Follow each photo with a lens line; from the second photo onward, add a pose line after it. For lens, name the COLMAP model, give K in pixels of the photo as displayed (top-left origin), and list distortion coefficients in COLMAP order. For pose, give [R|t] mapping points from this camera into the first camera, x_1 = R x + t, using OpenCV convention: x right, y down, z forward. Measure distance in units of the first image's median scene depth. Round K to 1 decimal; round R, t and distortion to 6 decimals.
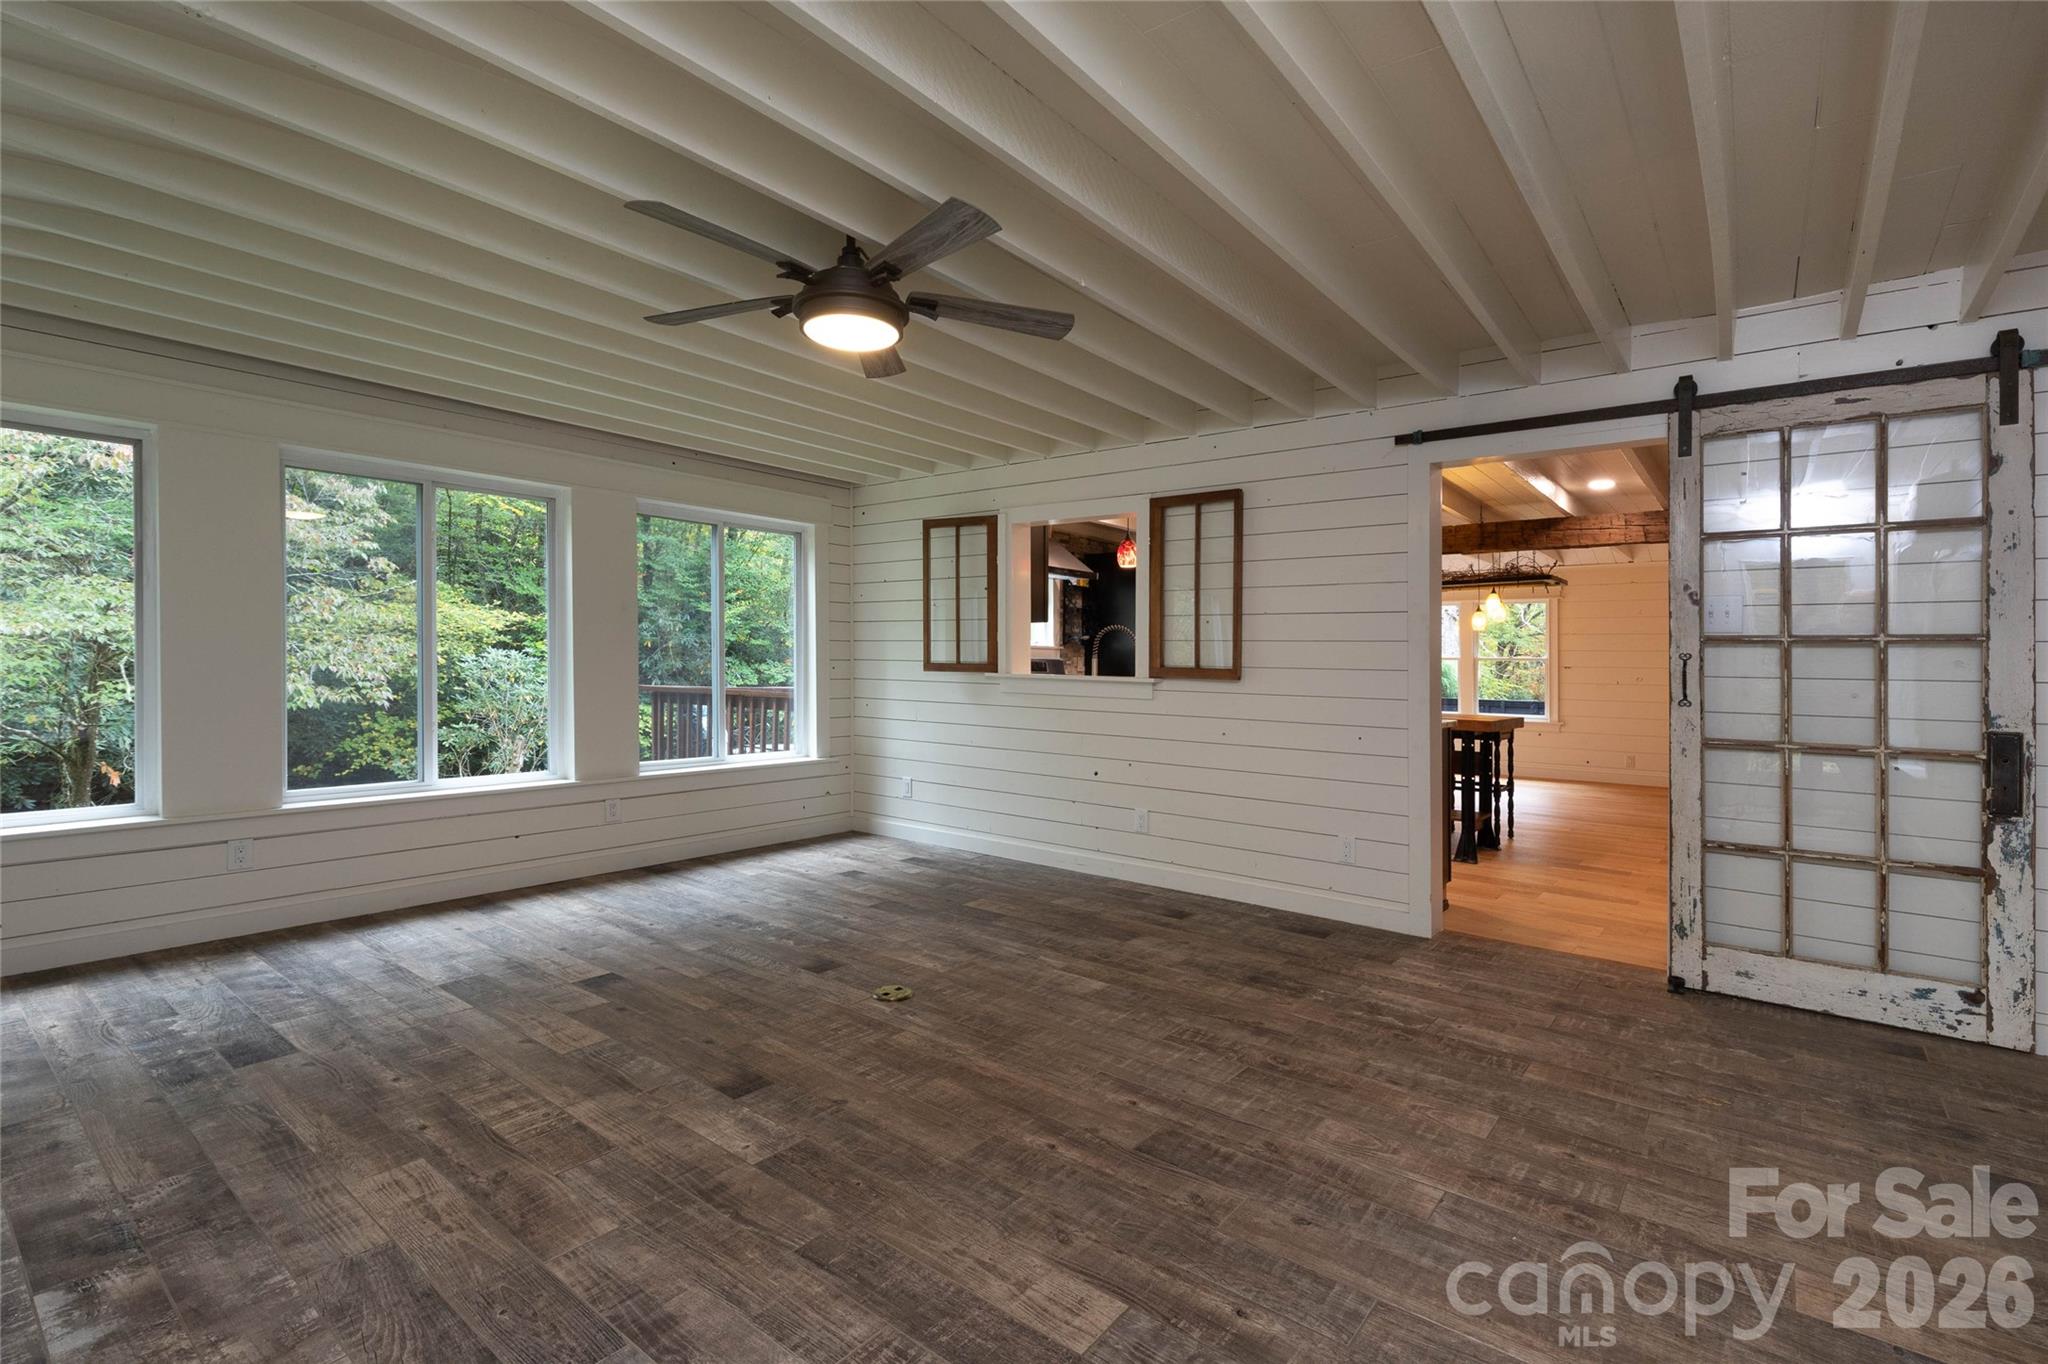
lens RADIAL K [[938.6, 0, 1024.0], [0, 938.6, 682.0], [0, 0, 1]] dist [-0.000193, -0.000292]
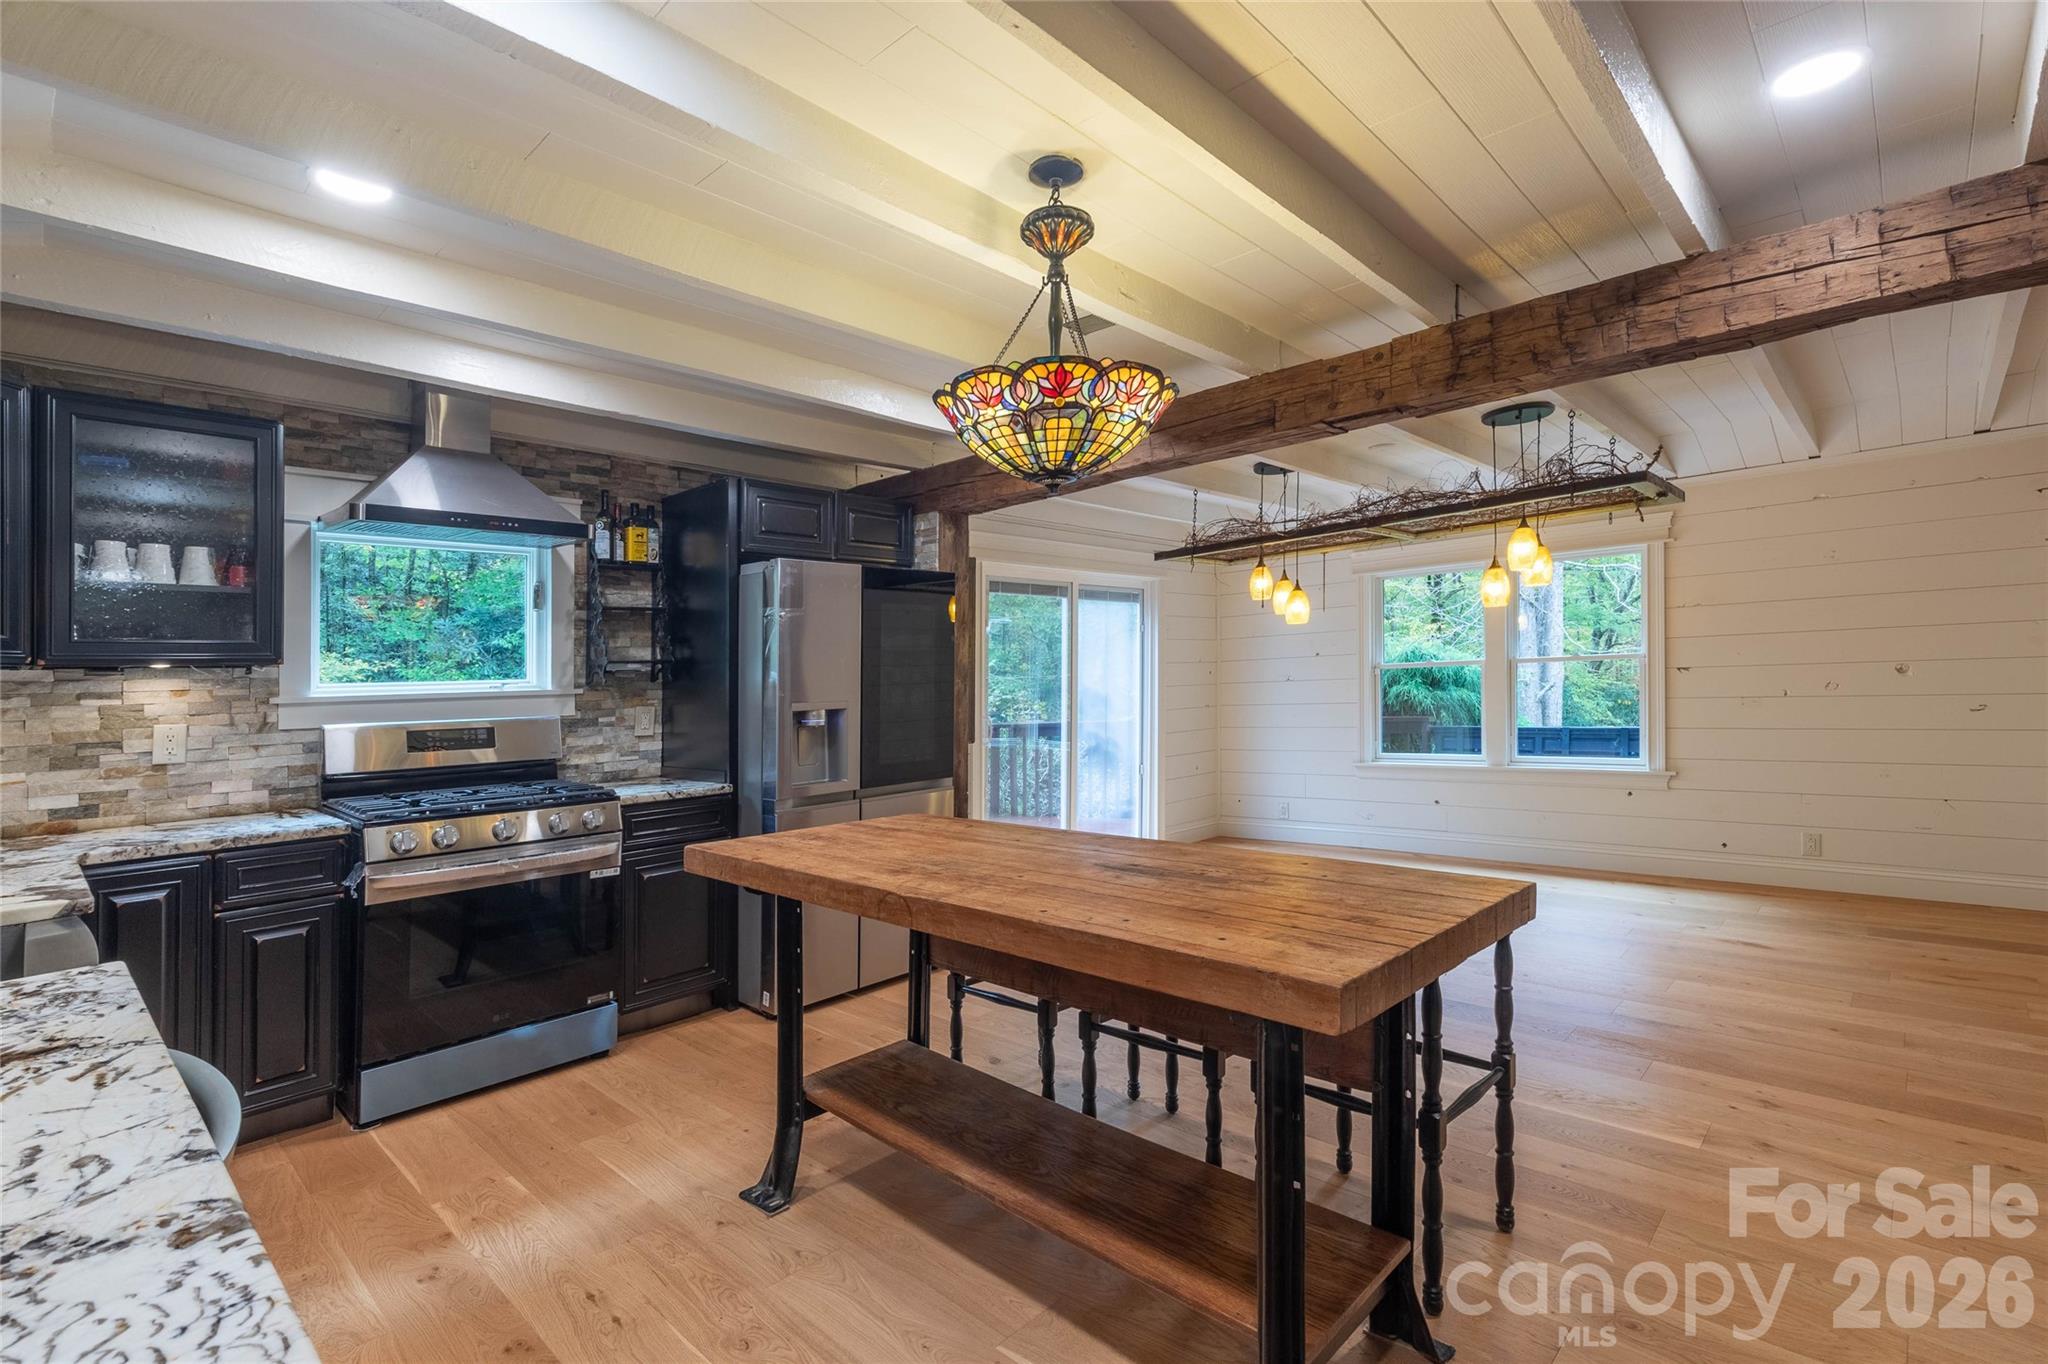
lens RADIAL K [[949.1, 0, 1019.5], [0, 949.1, 762.3], [0, 0, 1]] dist [0.004109, 0.000632]
pose [[0.995732, -0.044878, -0.080642, 0.293963], [0.050063, 0.996728, 0.063460, -0.018999], [0.077530, -0.067226, 0.994721, 0.515927]]
